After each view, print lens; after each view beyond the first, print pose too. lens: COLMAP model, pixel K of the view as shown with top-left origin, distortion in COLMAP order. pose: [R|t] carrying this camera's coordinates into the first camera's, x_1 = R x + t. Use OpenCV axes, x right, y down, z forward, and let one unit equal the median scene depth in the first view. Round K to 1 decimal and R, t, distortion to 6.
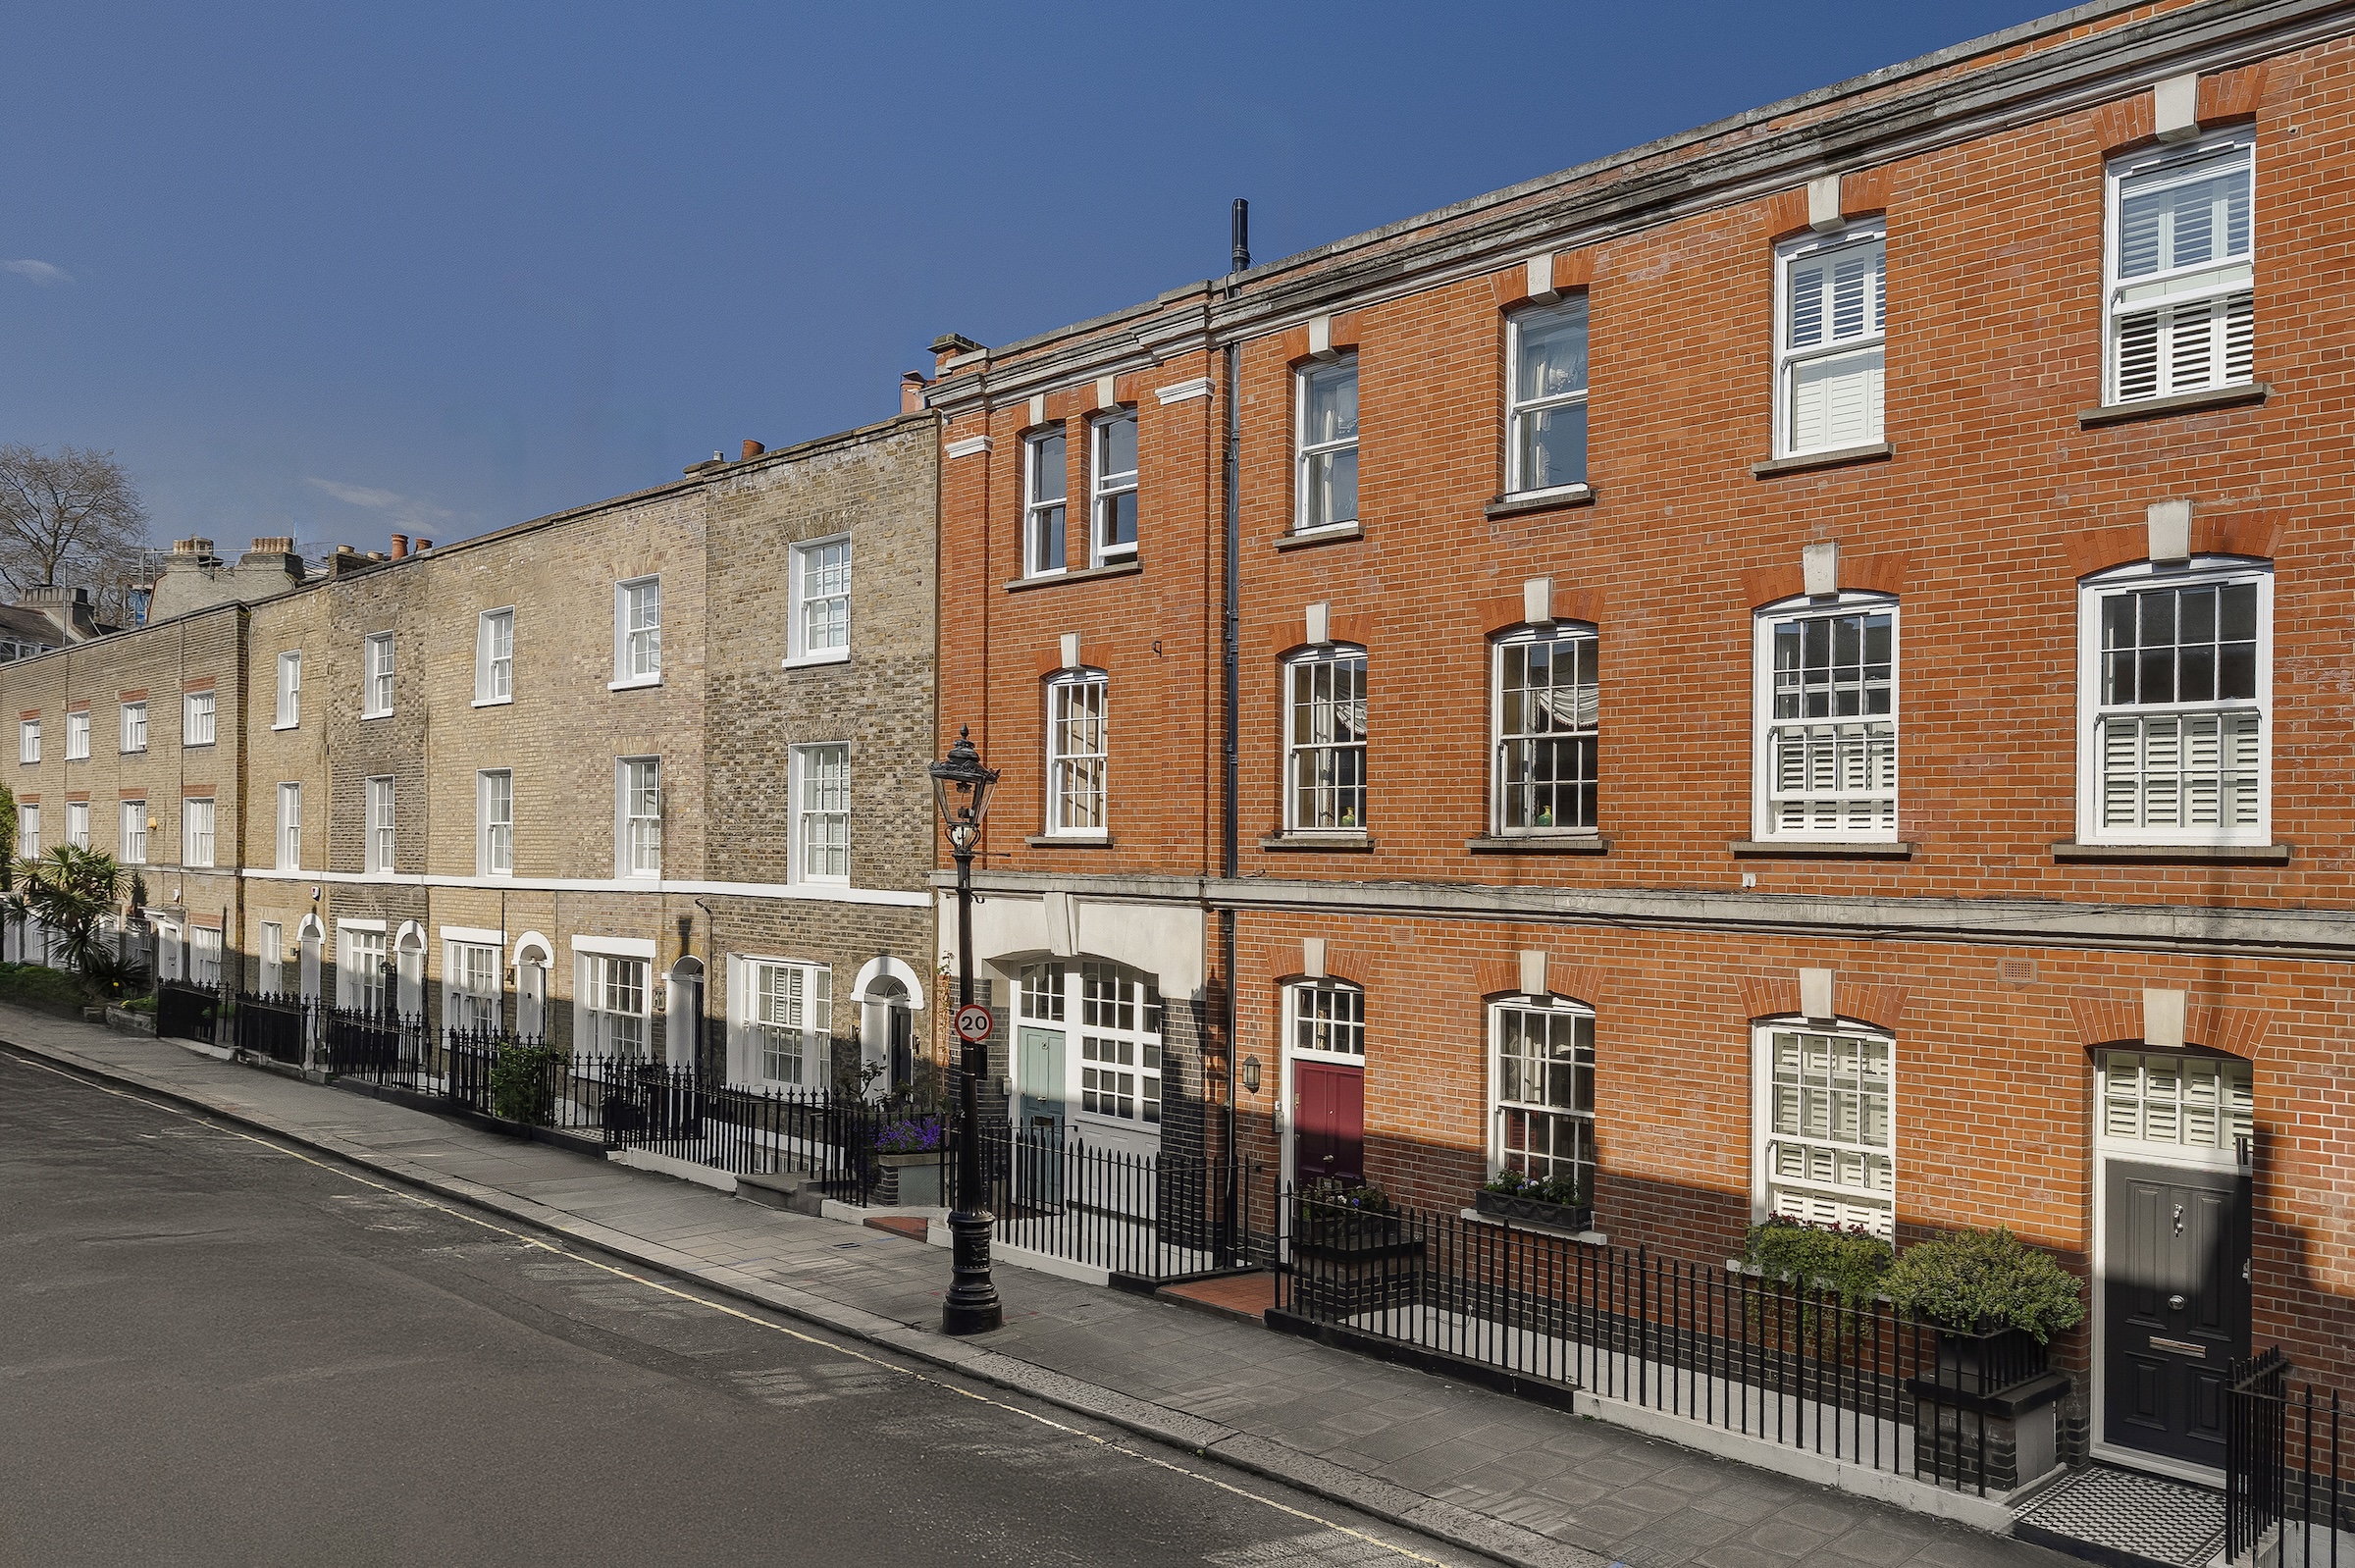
lens RADIAL K [[1088.0, 0, 1179.9], [0, 1088.0, 807.9], [0, 0, 1]] dist [0.003937, 0.000417]
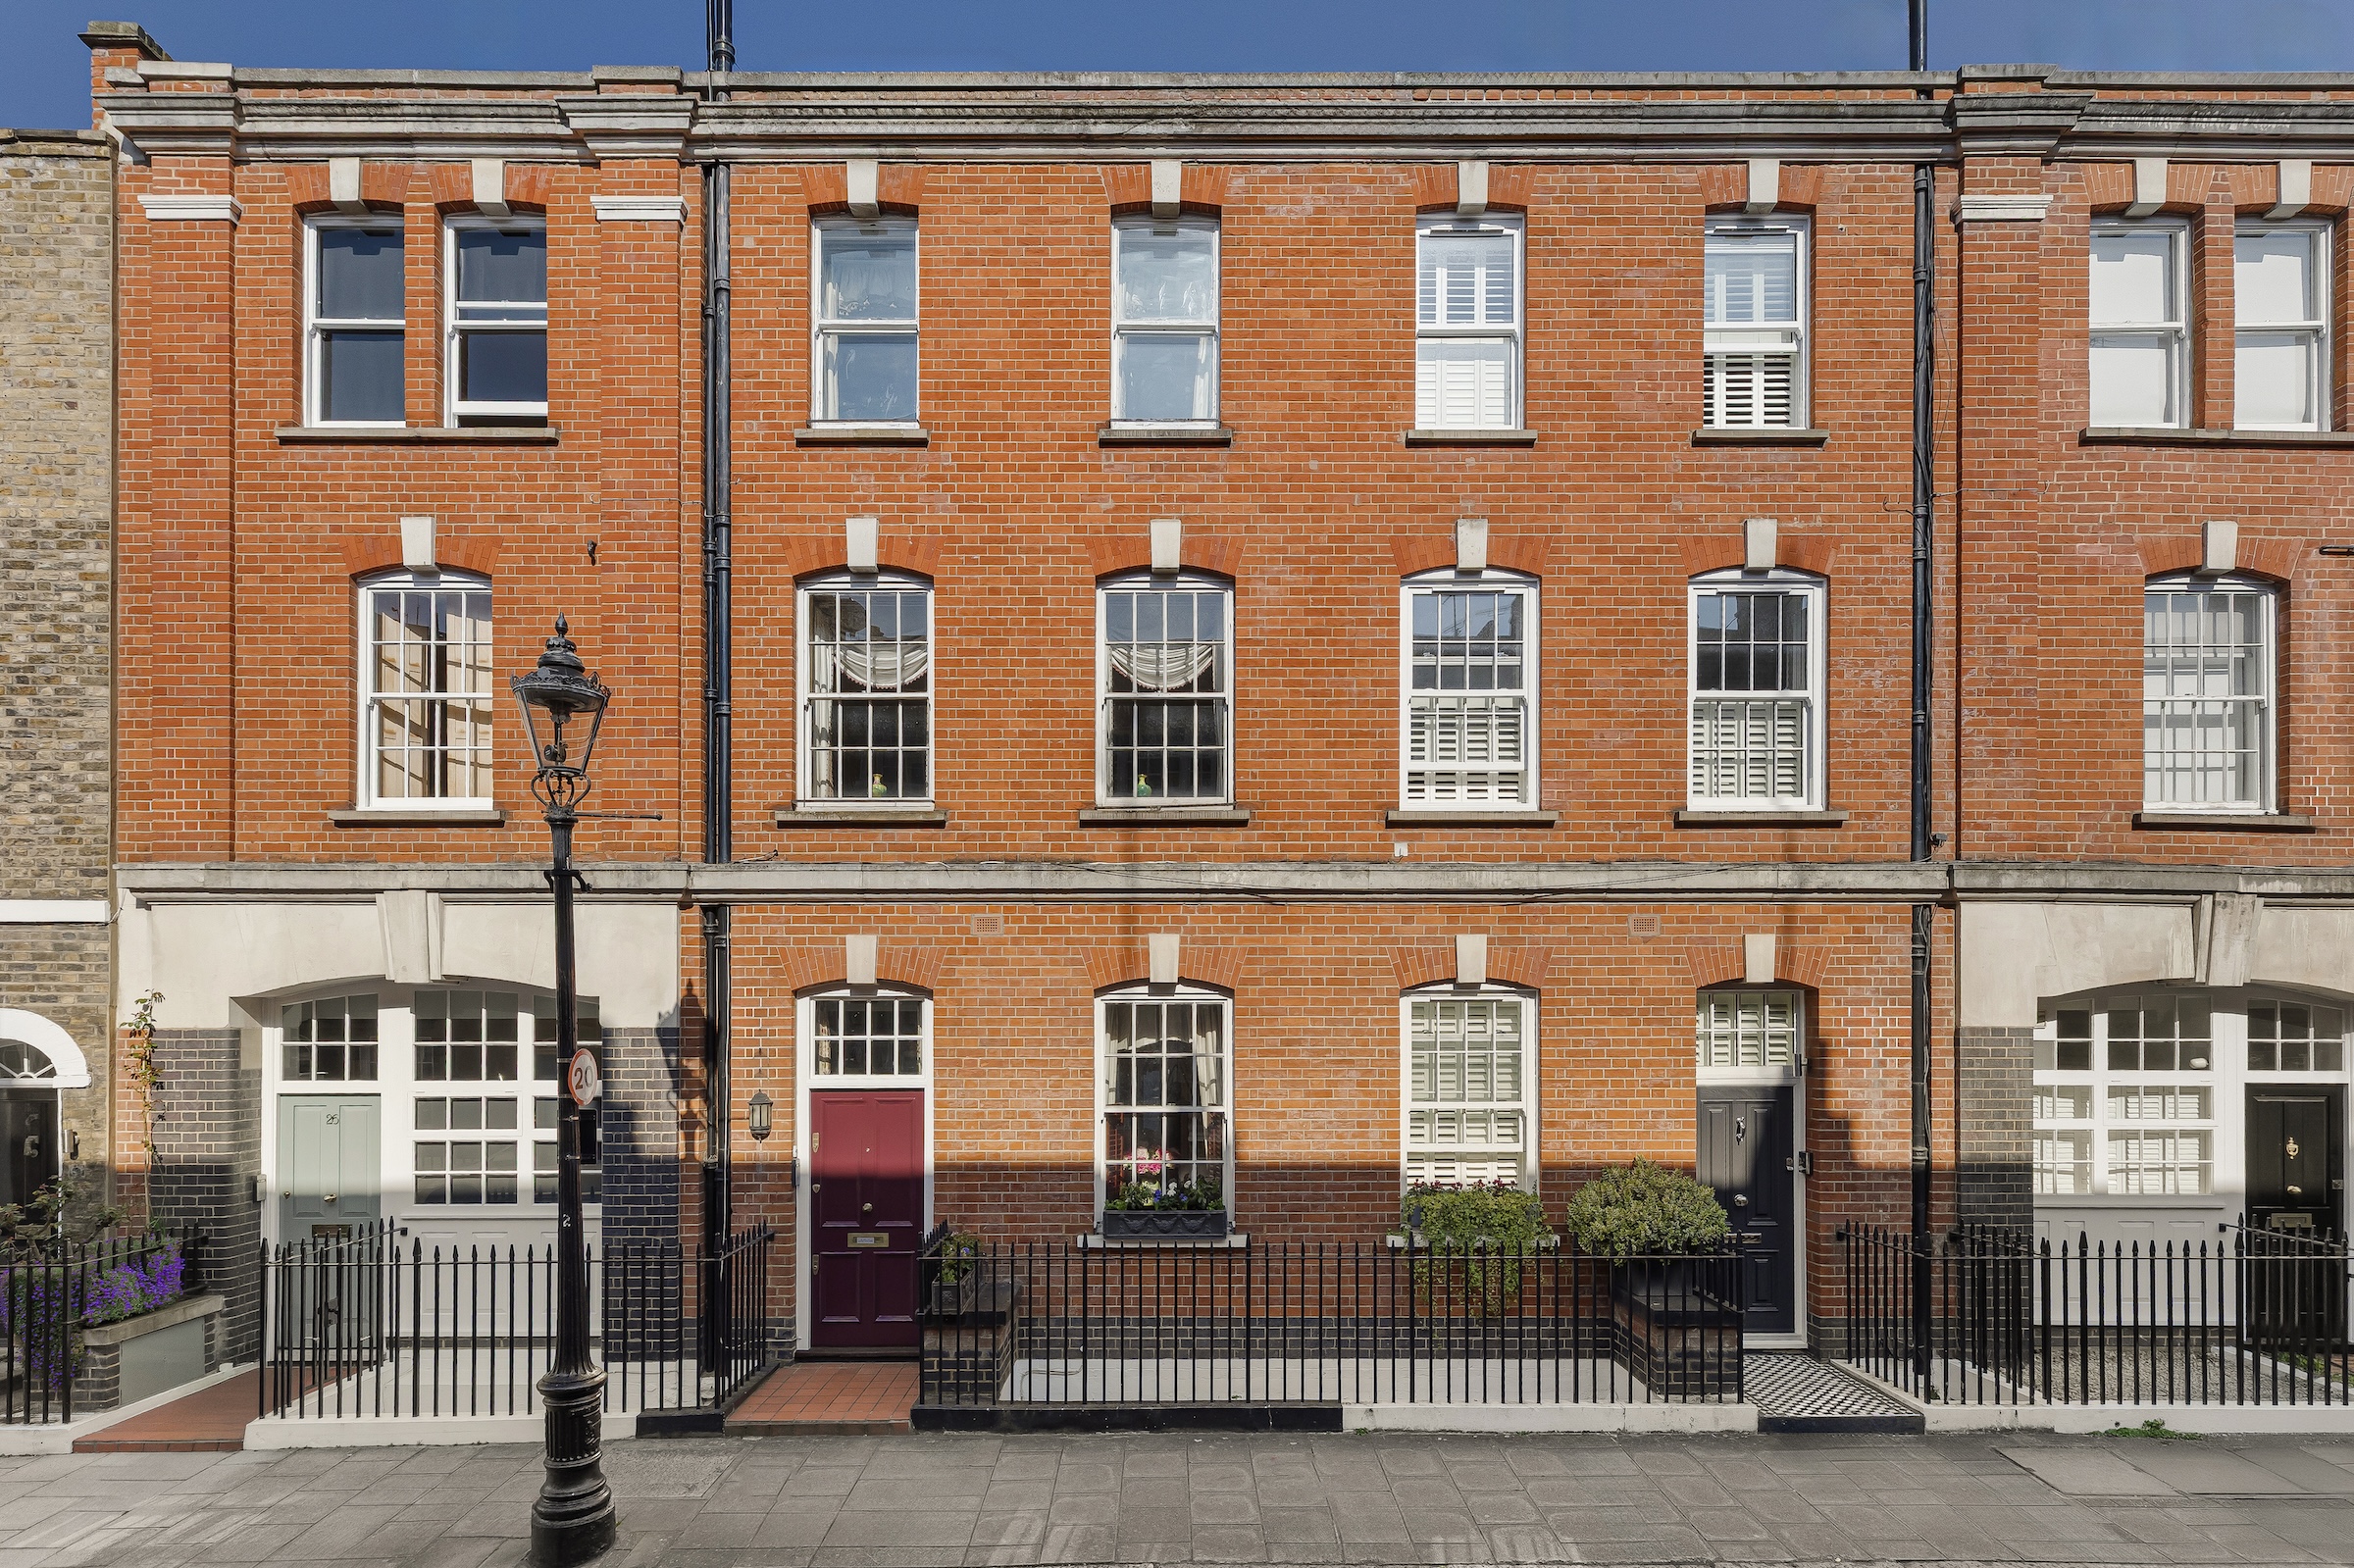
lens RADIAL K [[1250.7, 0, 1175.5], [0, 1250.7, 787.9], [0, 0, 1]] dist [0.007833, 0.000220]
pose [[0.845223, 0.009975, 0.534321, -0.211559], [-0.012540, 0.999921, 0.001169, 0.009155], [-0.534267, -0.007688, 0.845281, 0.120330]]
